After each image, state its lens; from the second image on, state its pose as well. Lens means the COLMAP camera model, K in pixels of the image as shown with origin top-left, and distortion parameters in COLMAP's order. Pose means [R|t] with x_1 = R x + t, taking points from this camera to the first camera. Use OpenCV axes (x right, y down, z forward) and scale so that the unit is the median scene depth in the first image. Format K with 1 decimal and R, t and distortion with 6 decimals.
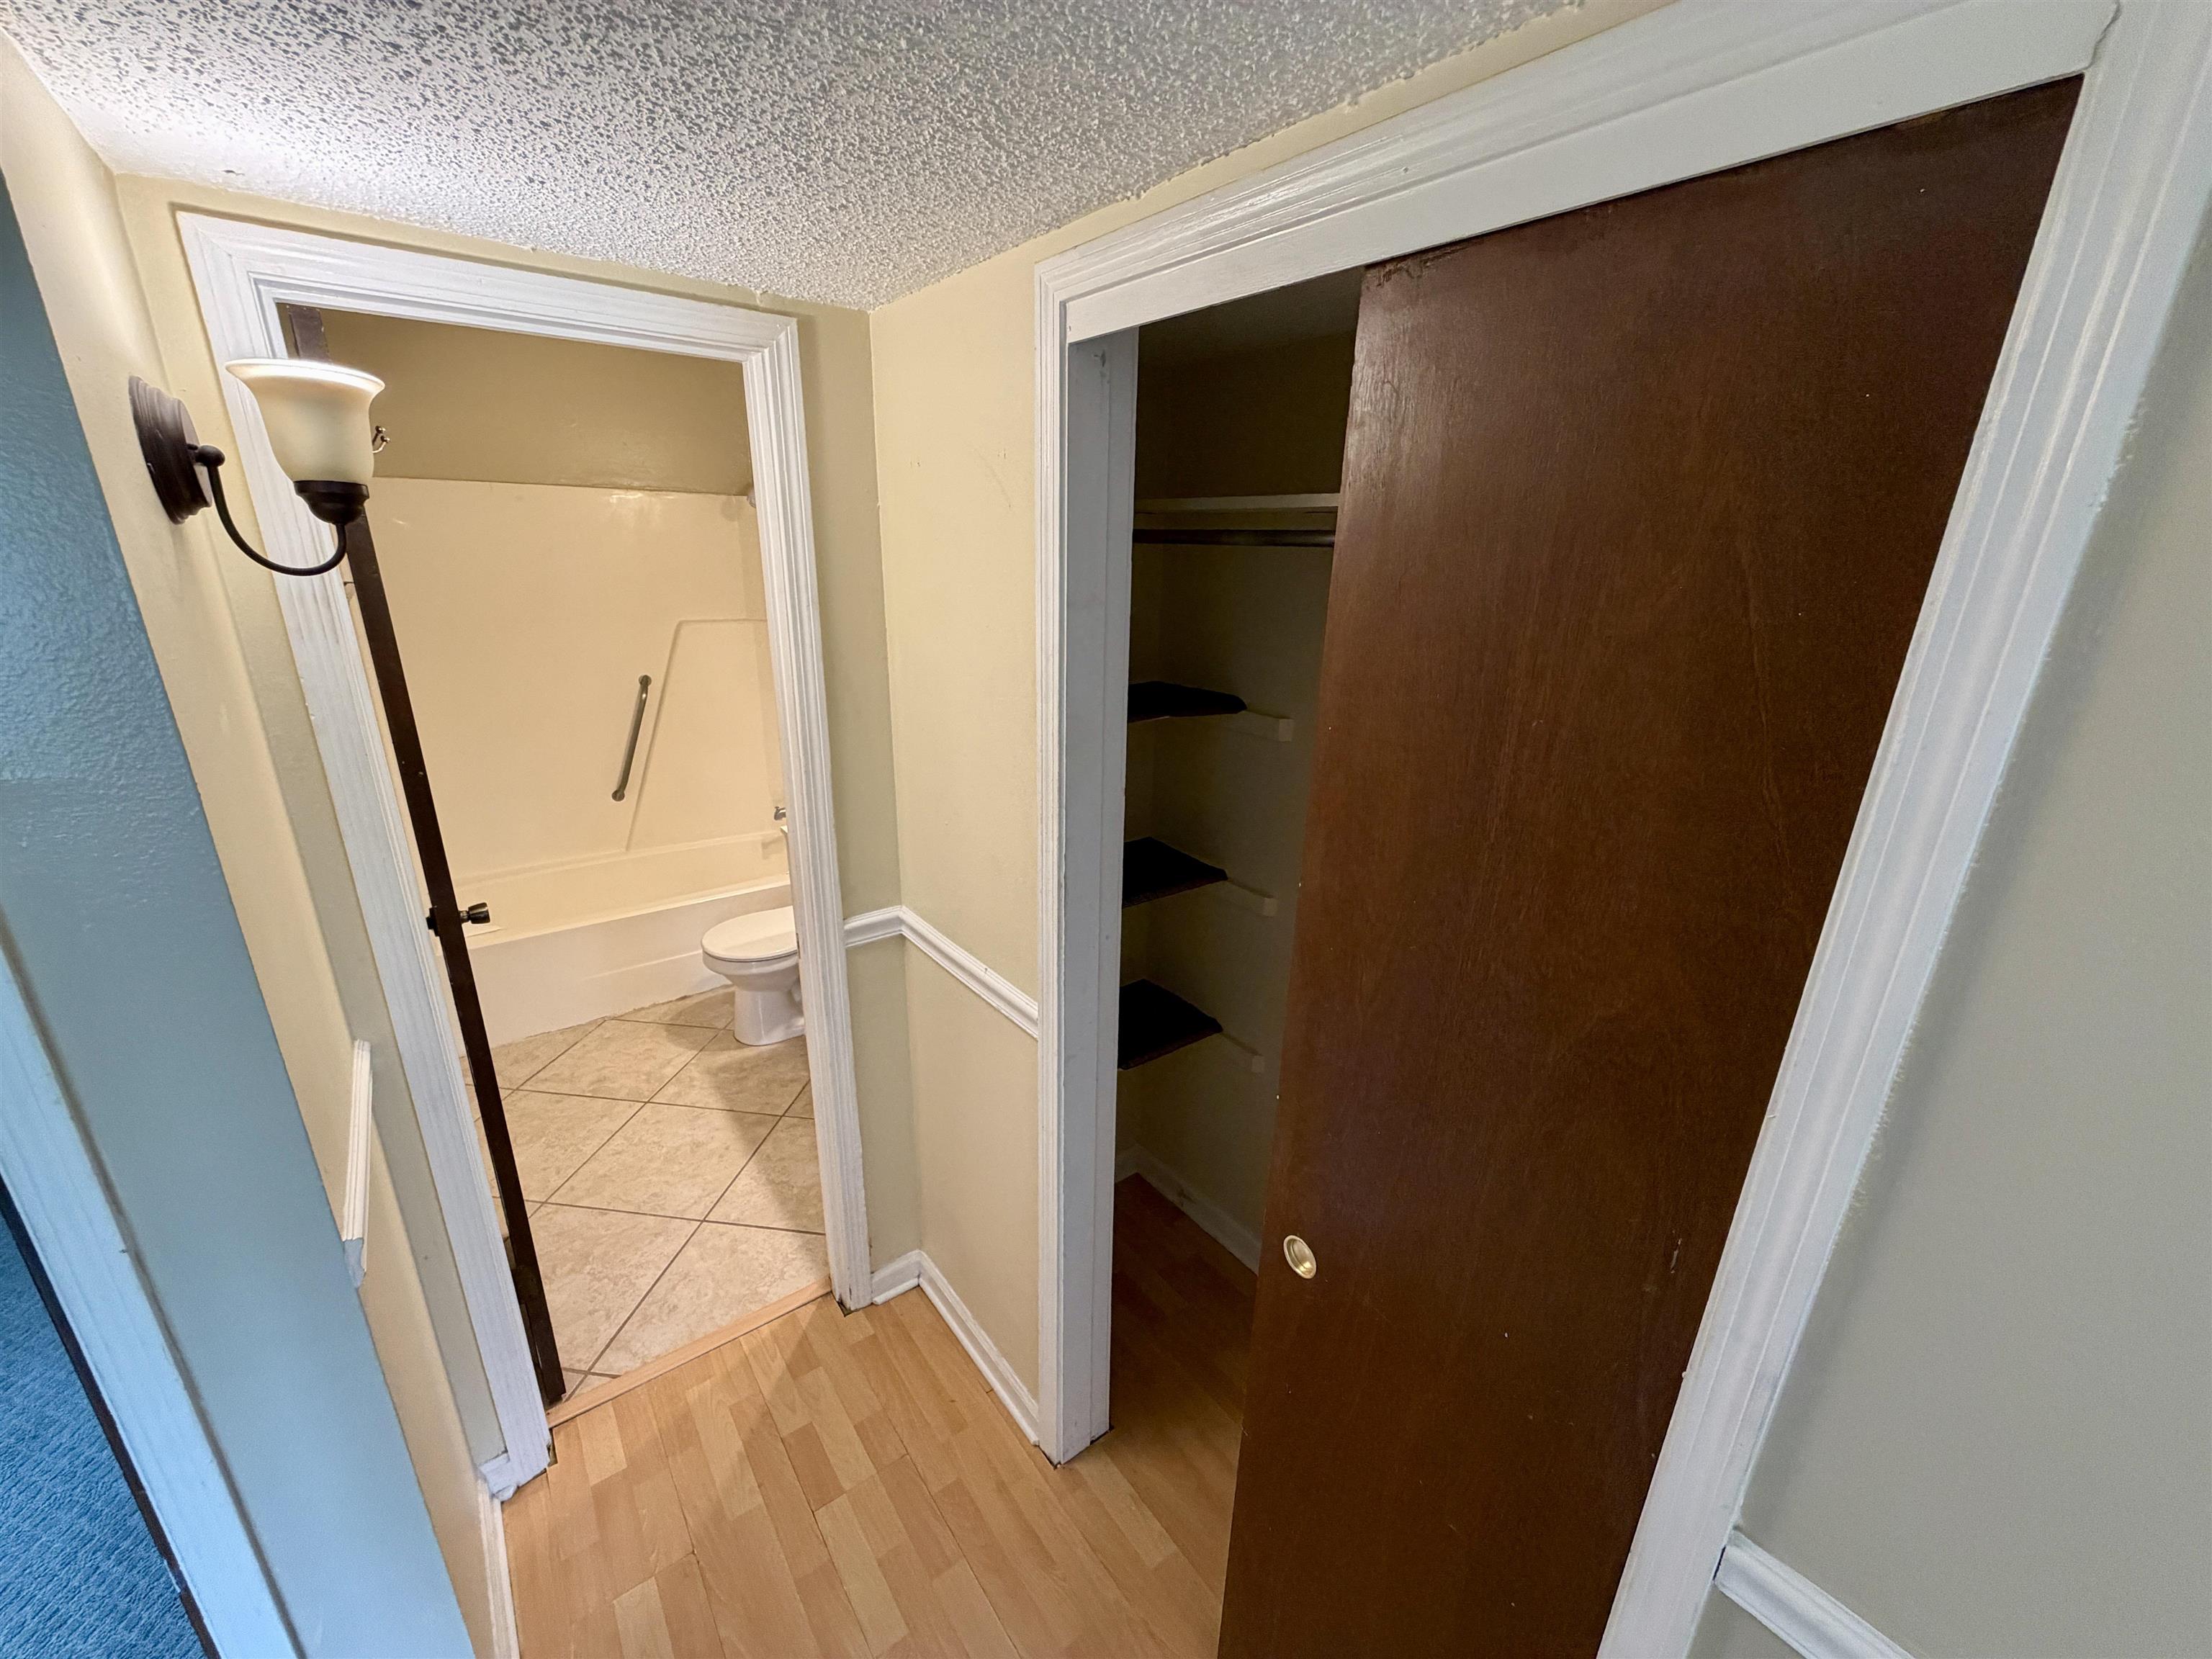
lens RADIAL K [[880.5, 0, 1103.3], [0, 880.5, 830.2], [0, 0, 1]] dist [0.001264, -0.000293]
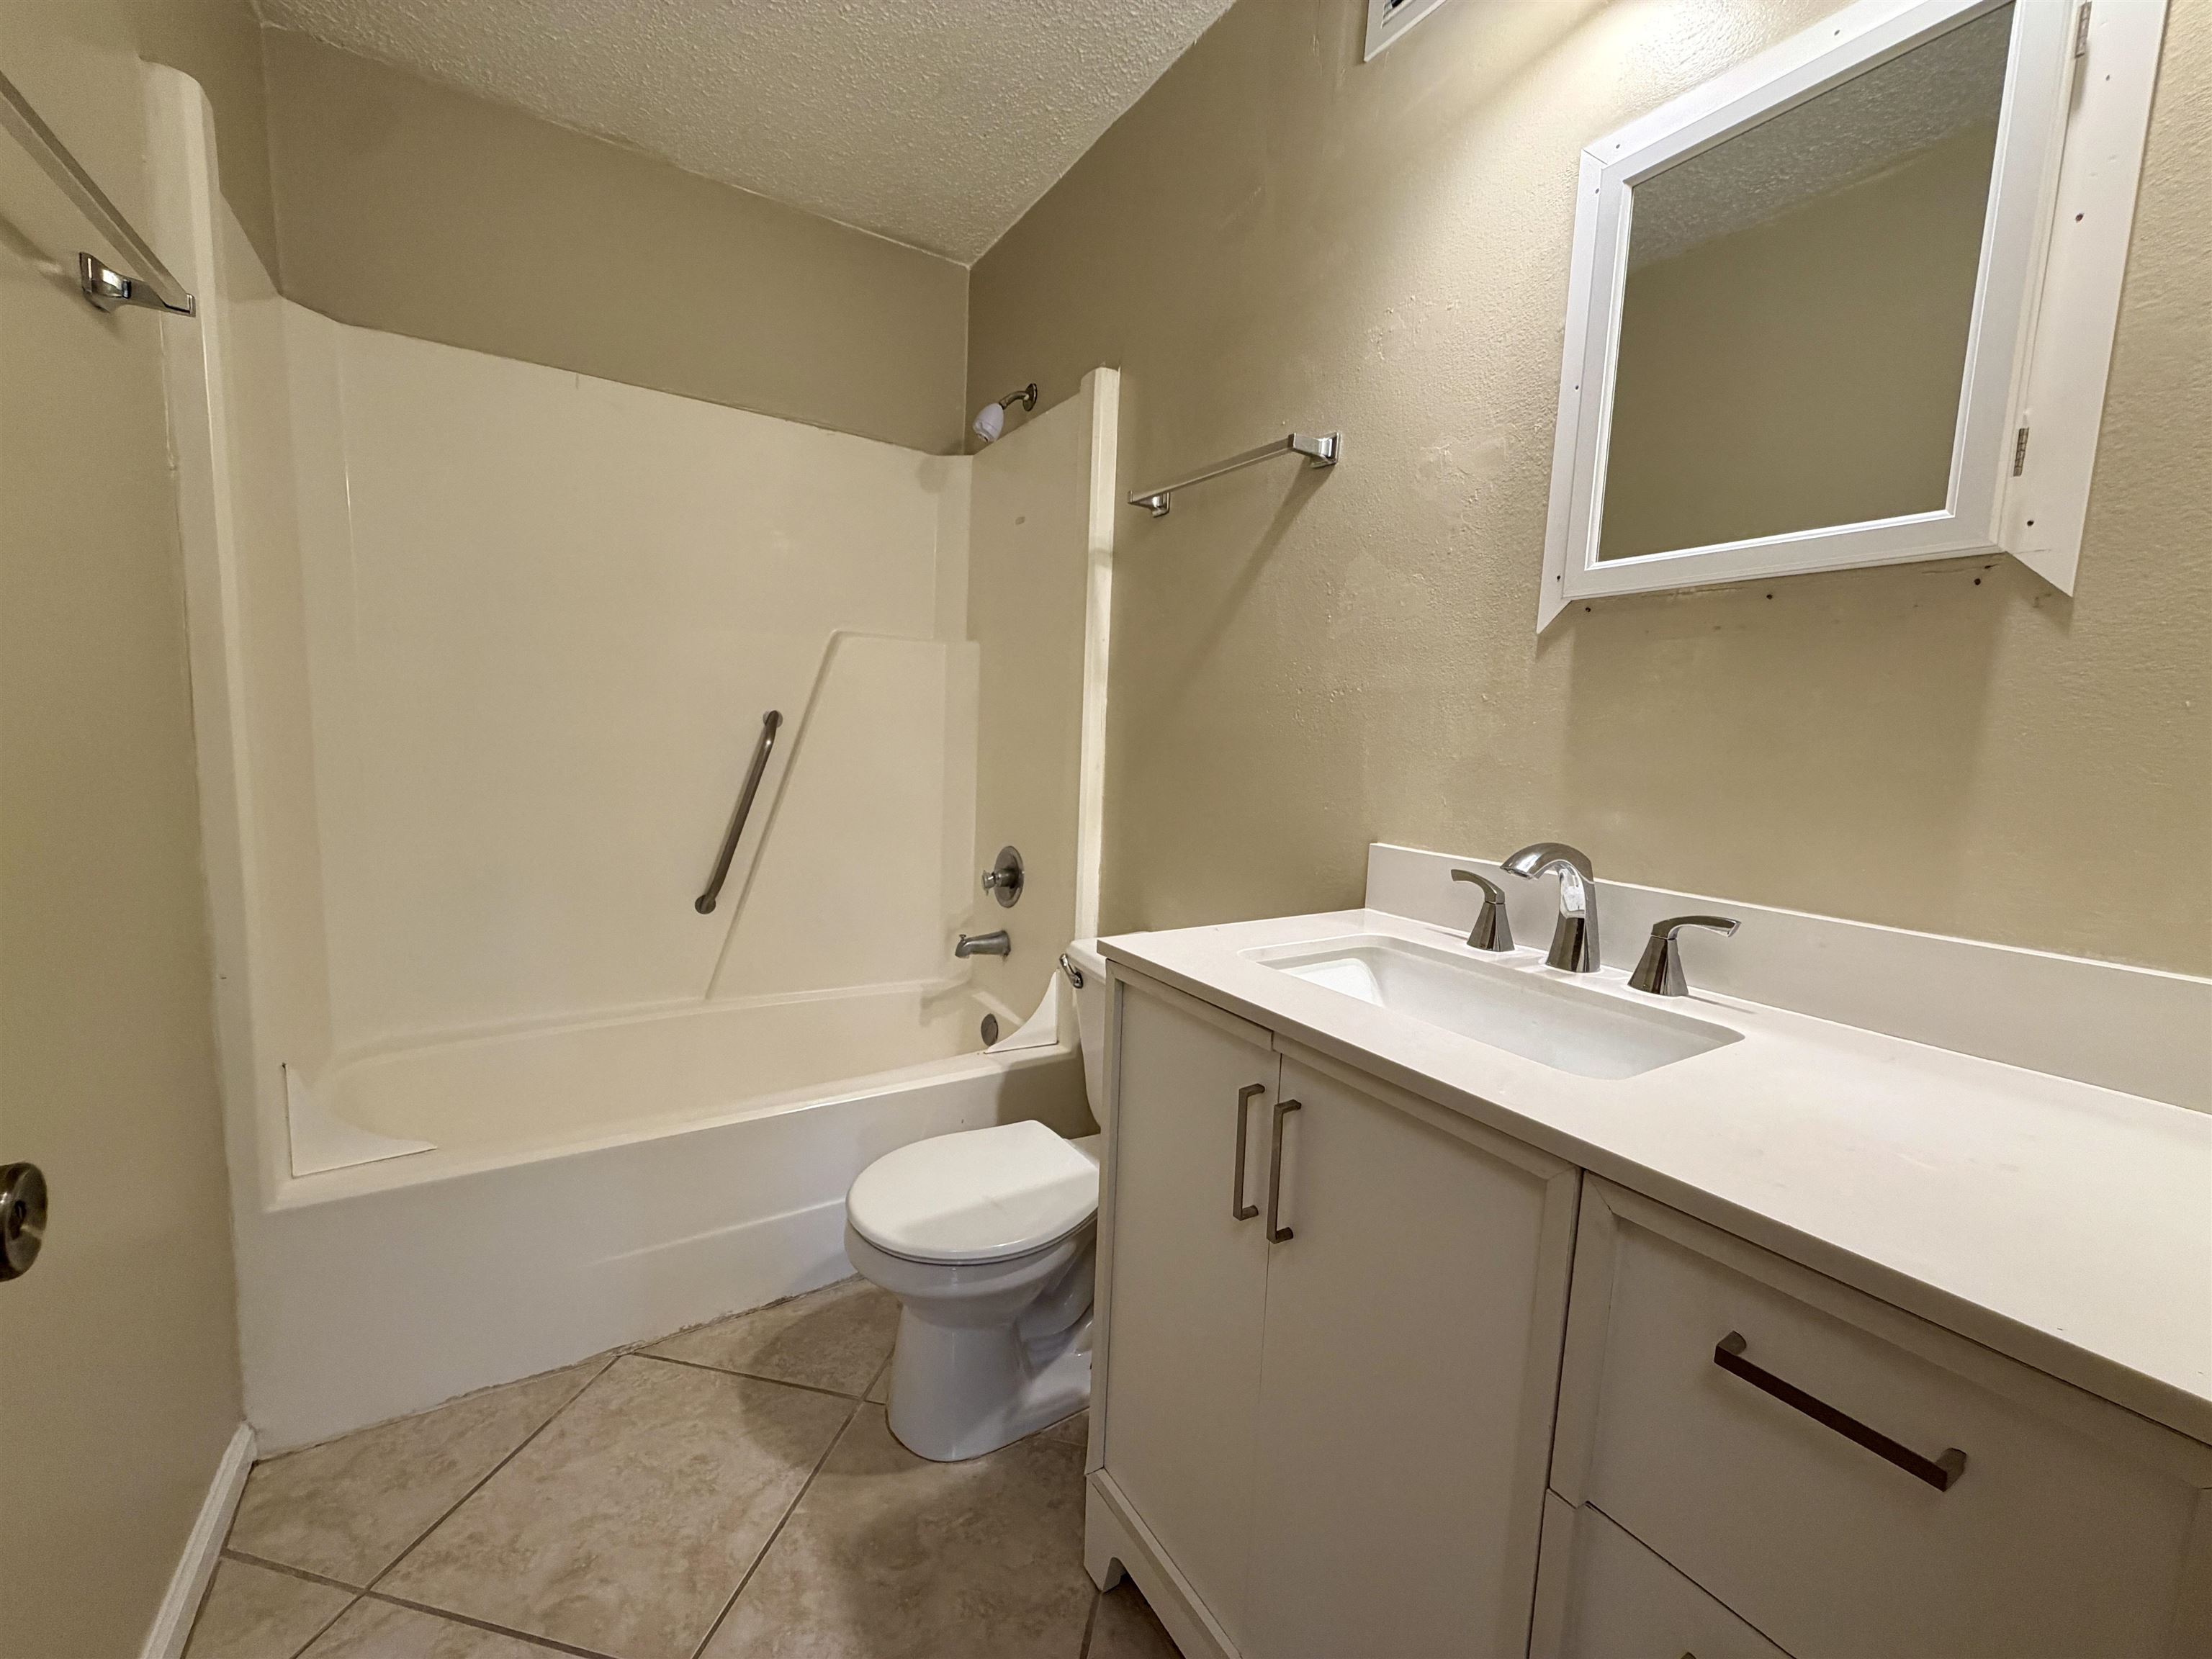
lens RADIAL K [[880.5, 0, 1103.3], [0, 880.5, 830.2], [0, 0, 1]] dist [0.001264, -0.000293]
pose [[0.996658, 0.027144, -0.077051, -0.283150], [-0.042342, 0.978247, -0.203074, 0.024752], [0.069862, 0.205658, 0.976127, 0.507786]]
